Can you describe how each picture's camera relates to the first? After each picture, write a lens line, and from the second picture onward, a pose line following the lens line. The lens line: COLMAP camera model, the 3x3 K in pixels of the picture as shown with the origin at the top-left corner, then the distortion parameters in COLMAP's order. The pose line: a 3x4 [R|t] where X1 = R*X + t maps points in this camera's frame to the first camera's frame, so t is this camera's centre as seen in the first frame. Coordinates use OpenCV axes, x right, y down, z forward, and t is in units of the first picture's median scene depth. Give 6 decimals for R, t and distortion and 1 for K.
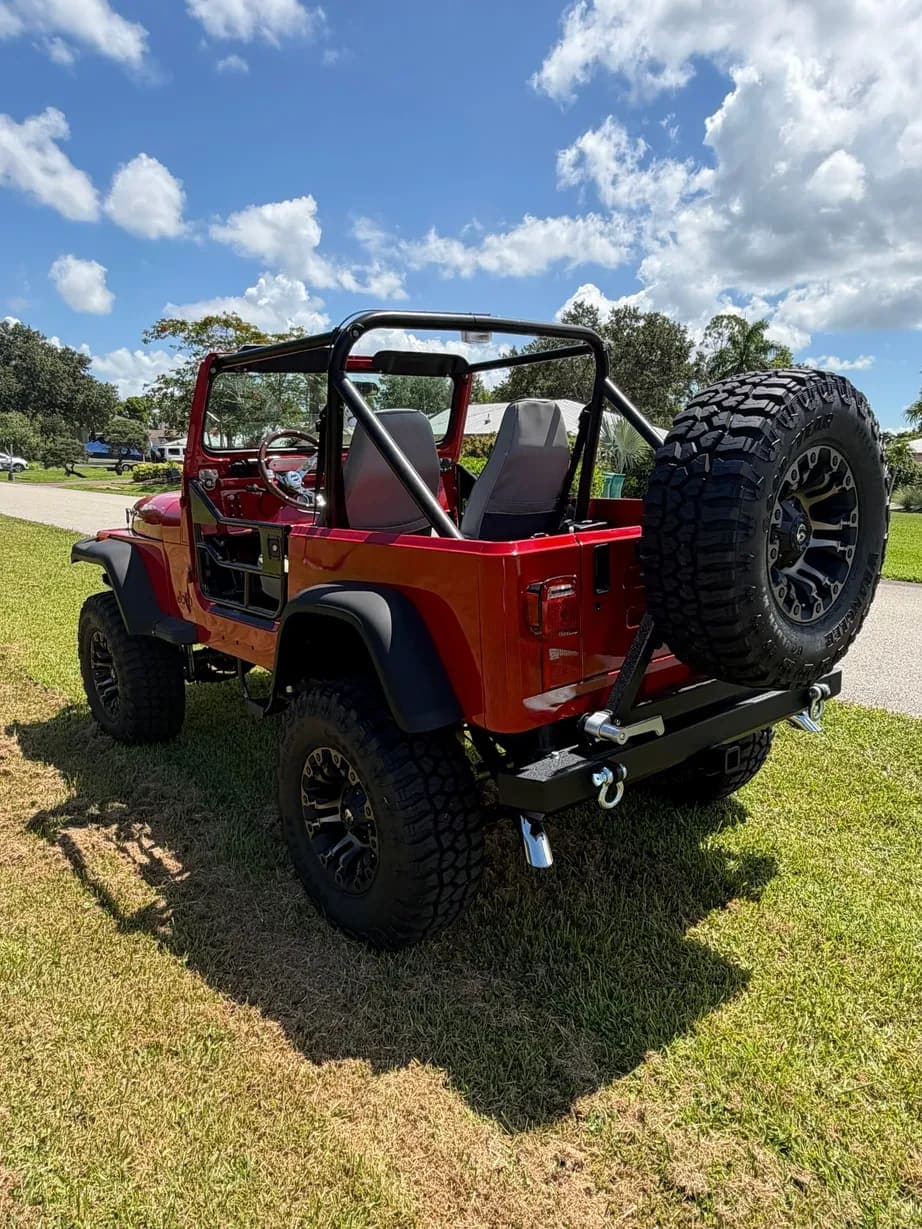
lens RADIAL K [[858.3, 0, 467.0], [0, 858.3, 610.8], [0, 0, 1]] dist [0.006635, -0.002713]
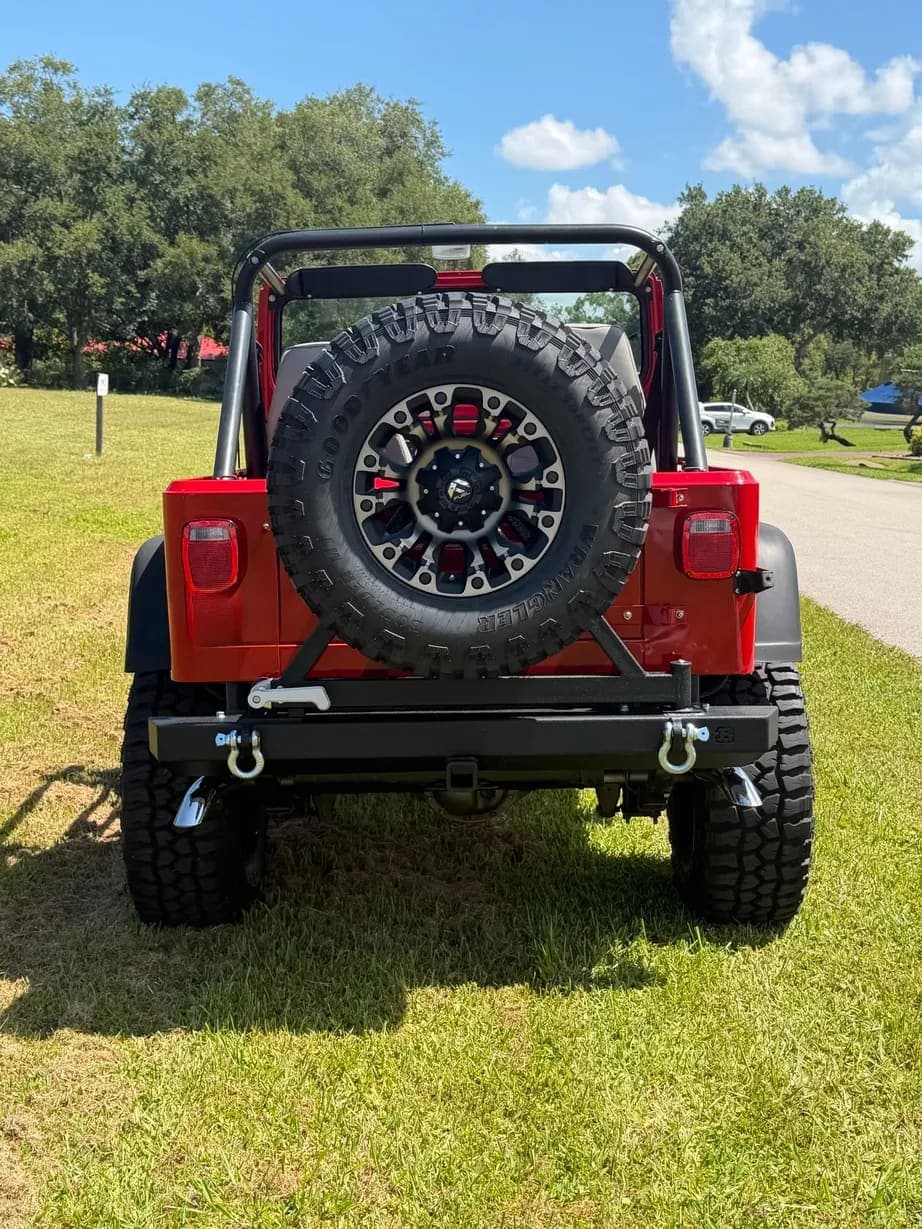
lens RADIAL K [[1623.3, 0, 461.0], [0, 1623.3, 614.5], [0, 0, 1]] dist [0.094746, -0.000982]
pose [[0.769240, 0.092666, -0.632205, 1.217062], [-0.127534, 0.991786, -0.009805, 0.038992], [0.626103, 0.088170, 0.774739, -0.176853]]
